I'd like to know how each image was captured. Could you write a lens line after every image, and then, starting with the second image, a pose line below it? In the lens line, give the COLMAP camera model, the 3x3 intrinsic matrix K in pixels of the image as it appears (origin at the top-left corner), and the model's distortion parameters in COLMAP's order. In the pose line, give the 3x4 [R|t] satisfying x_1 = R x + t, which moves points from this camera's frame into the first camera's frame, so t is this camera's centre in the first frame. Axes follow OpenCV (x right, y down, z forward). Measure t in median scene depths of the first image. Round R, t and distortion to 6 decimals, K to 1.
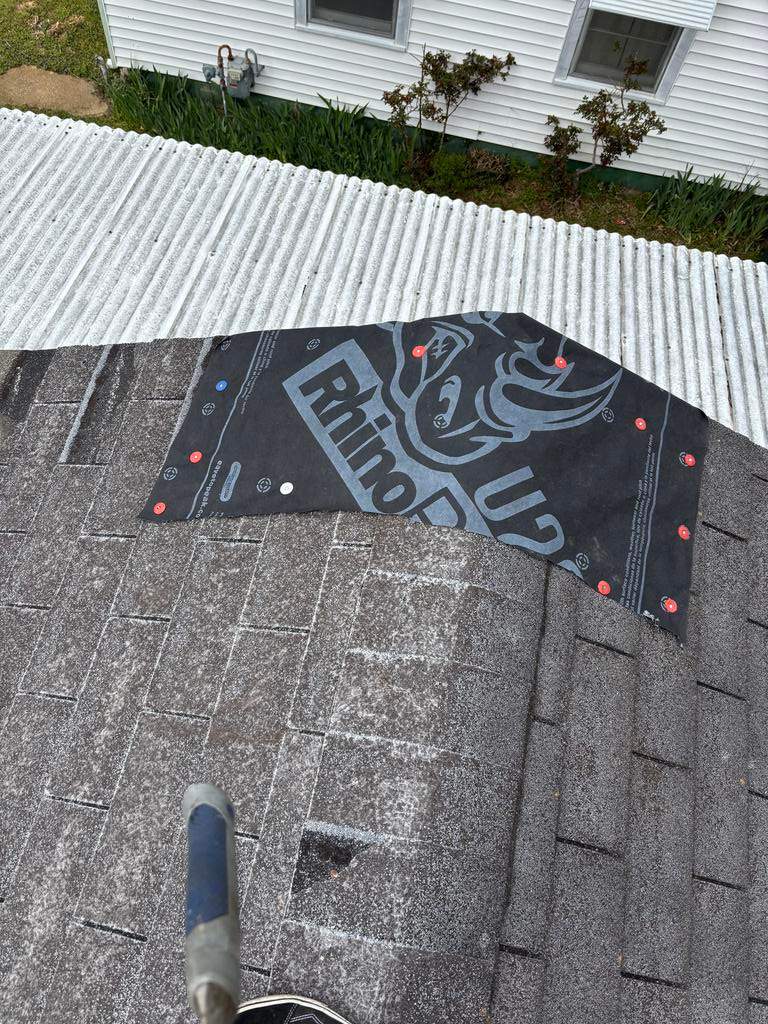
lens RADIAL K [[767.3, 0, 383.8], [0, 767.3, 511.3], [0, 0, 1]] dist [0.047051, -0.052191]
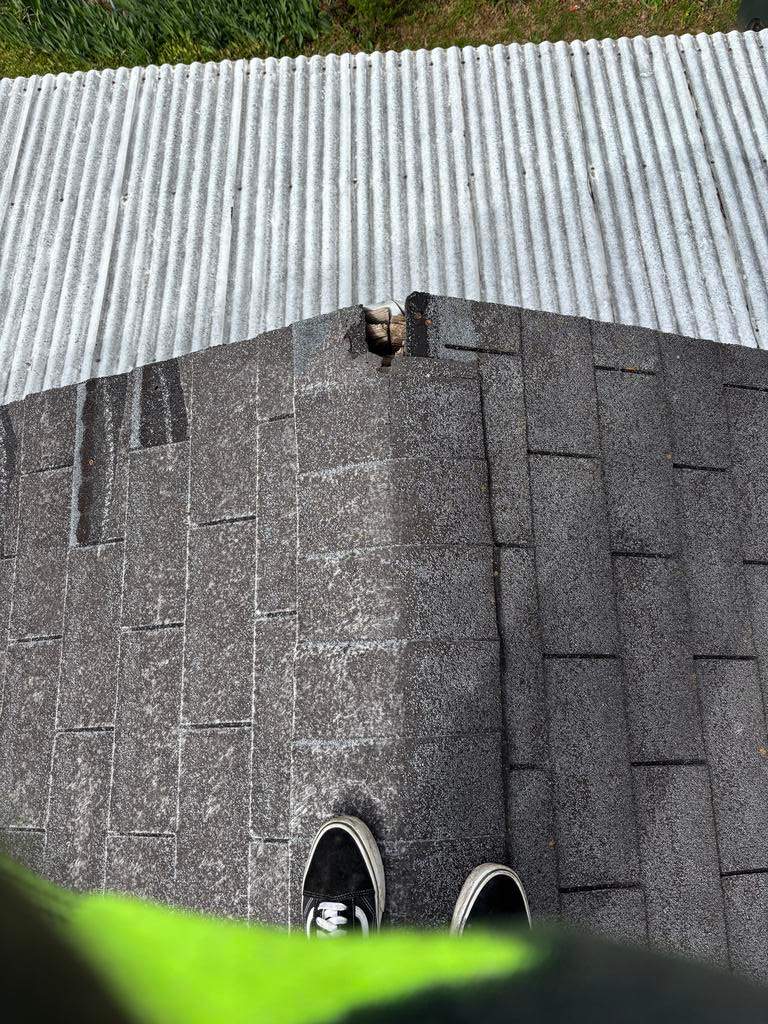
lens RADIAL K [[767.3, 0, 388.3], [0, 767.3, 515.1], [0, 0, 1]] dist [0.047051, -0.052191]
pose [[0.967351, -0.242301, -0.074308, 0.150155], [0.251756, 0.952429, 0.171747, -0.156501], [0.029158, -0.184847, 0.982335, 0.127963]]
